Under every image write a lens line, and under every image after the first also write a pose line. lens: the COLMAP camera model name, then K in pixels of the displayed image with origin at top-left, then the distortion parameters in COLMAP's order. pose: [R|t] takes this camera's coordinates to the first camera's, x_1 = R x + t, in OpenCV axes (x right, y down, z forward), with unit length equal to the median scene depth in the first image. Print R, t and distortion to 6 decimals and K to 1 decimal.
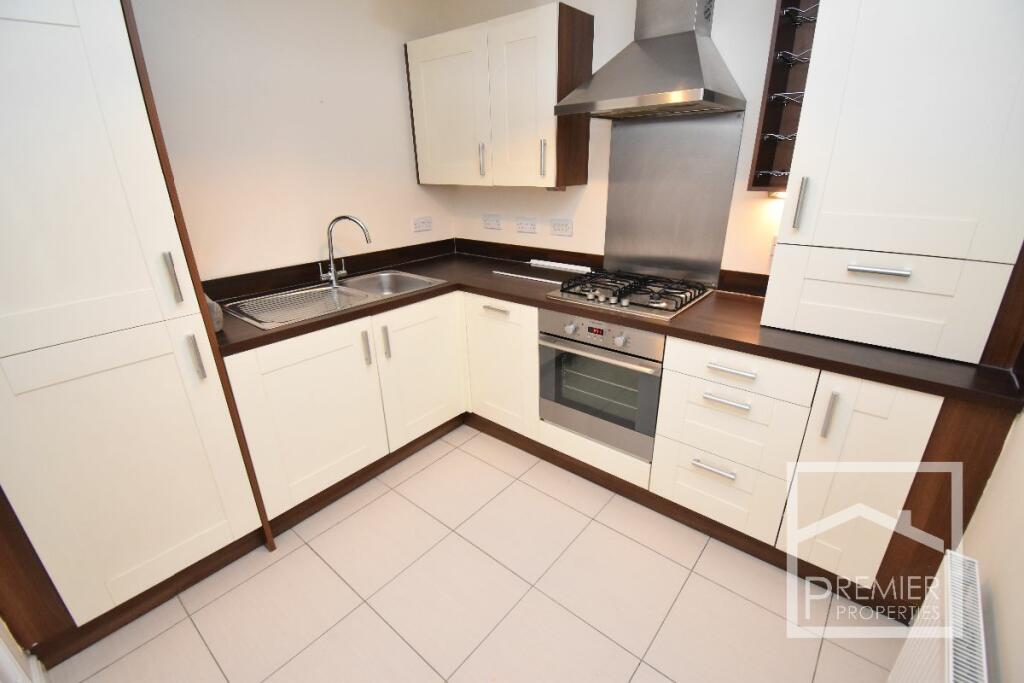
lens RADIAL K [[454.5, 0, 518.9], [0, 454.5, 344.5], [0, 0, 1]] dist [0.001776, -0.000086]
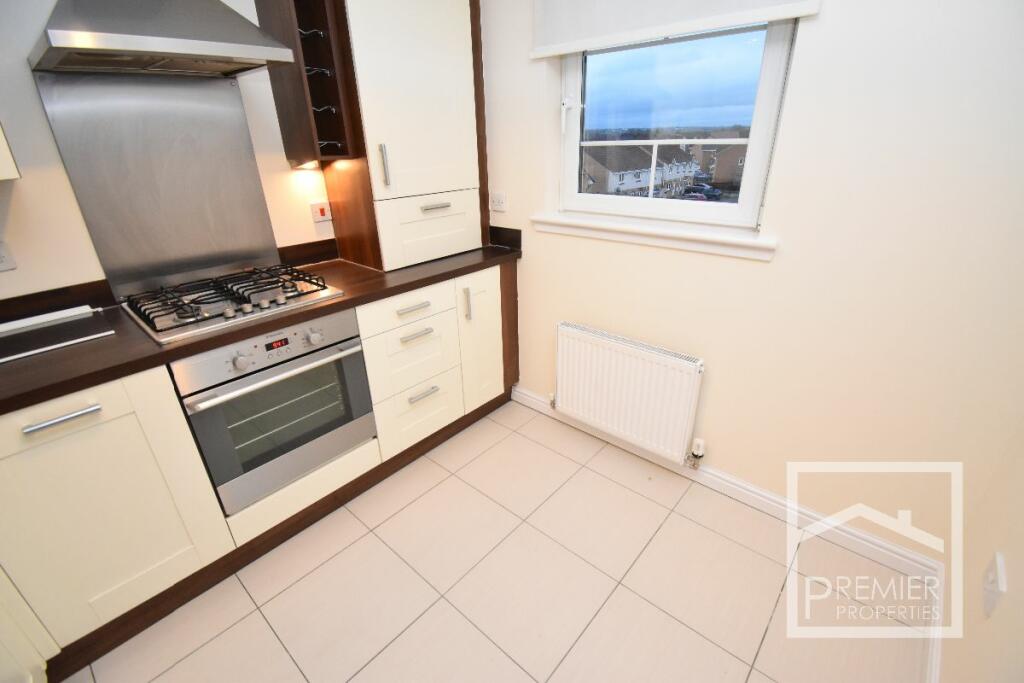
lens RADIAL K [[454.5, 0, 515.8], [0, 454.5, 340.7], [0, 0, 1]] dist [0.001776, -0.000086]
pose [[0.032557, -0.390064, 0.920212, -0.536849], [0.392137, 0.851862, 0.347217, -0.145460], [-0.919331, 0.349545, 0.180693, 0.464910]]
